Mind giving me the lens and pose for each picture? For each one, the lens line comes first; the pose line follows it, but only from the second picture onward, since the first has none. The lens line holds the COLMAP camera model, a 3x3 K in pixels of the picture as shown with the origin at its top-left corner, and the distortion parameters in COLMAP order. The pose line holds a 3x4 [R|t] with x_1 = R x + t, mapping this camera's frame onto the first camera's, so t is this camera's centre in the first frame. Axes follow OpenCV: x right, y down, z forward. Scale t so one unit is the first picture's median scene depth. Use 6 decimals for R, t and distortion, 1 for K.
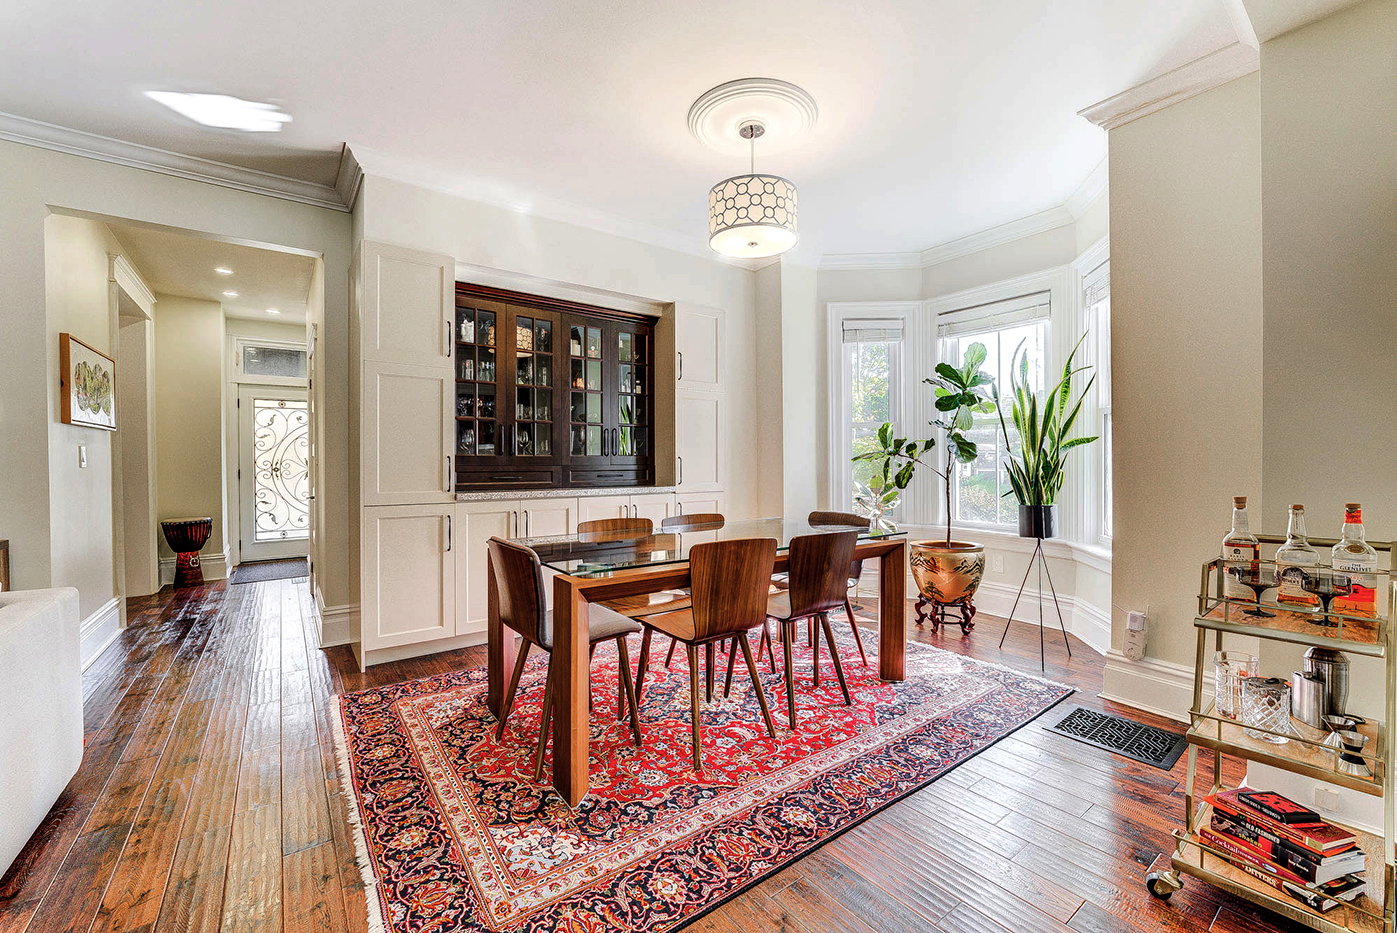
lens RADIAL K [[570.7, 0, 702.6], [0, 570.7, 459.1], [0, 0, 1]] dist [-0.020979, 0.001102]
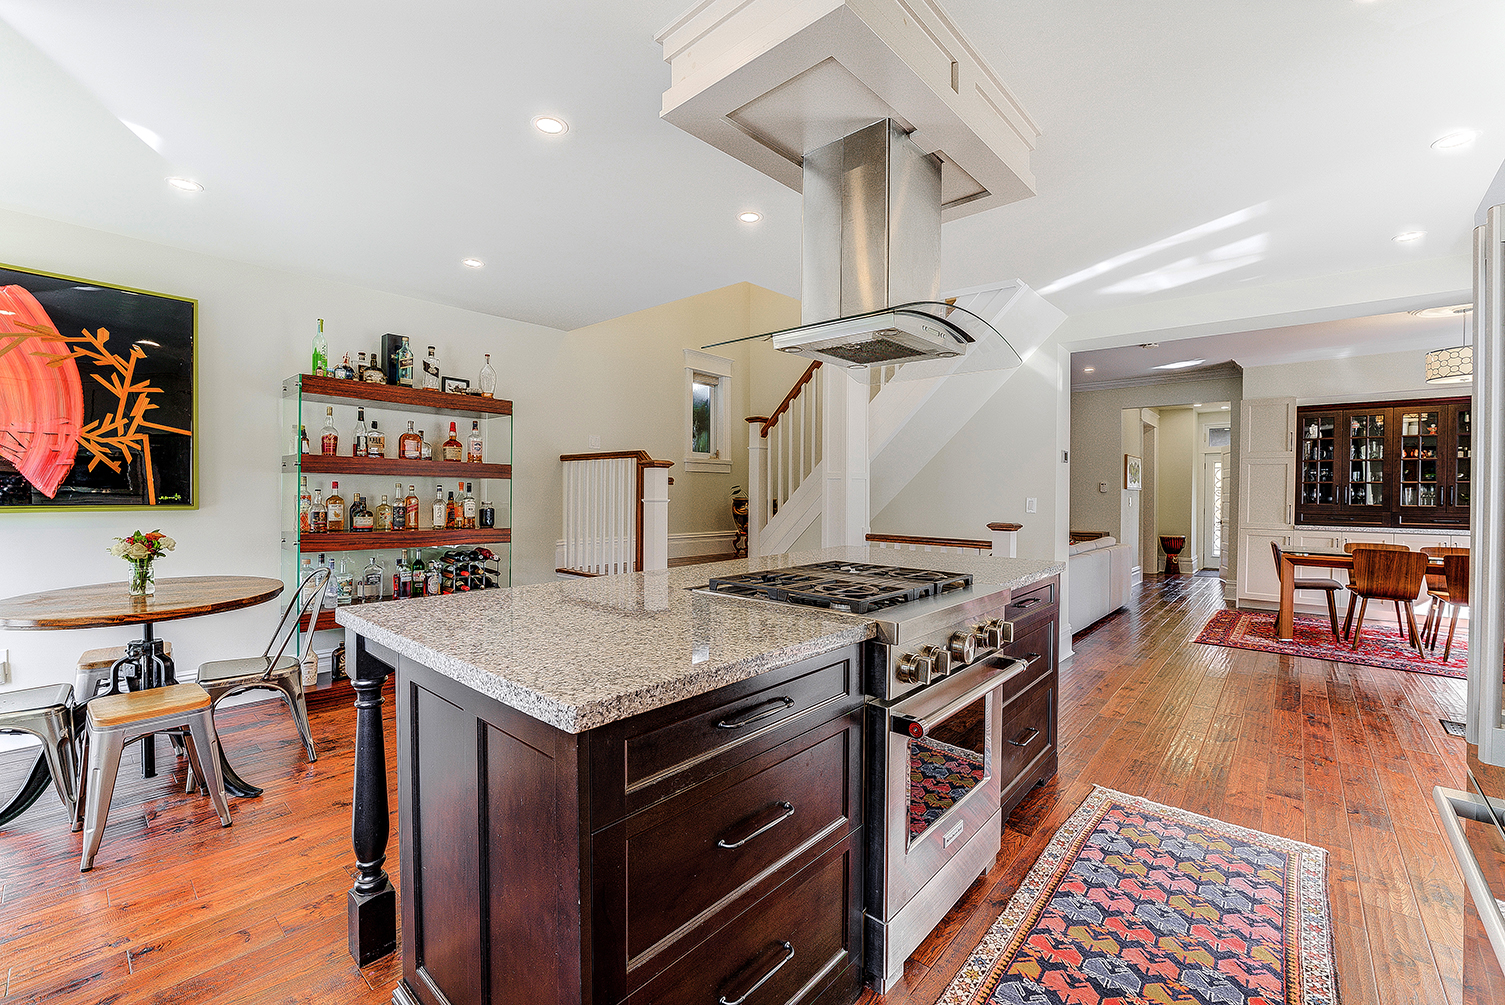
lens RADIAL K [[614.8, 0, 759.9], [0, 614.8, 506.2], [0, 0, 1]] dist [-0.020979, 0.001102]
pose [[0.207804, 0.024764, -0.977857, 0.973322], [-0.009744, 0.999682, 0.023246, -0.025469], [0.978122, 0.004698, 0.207979, -0.955332]]
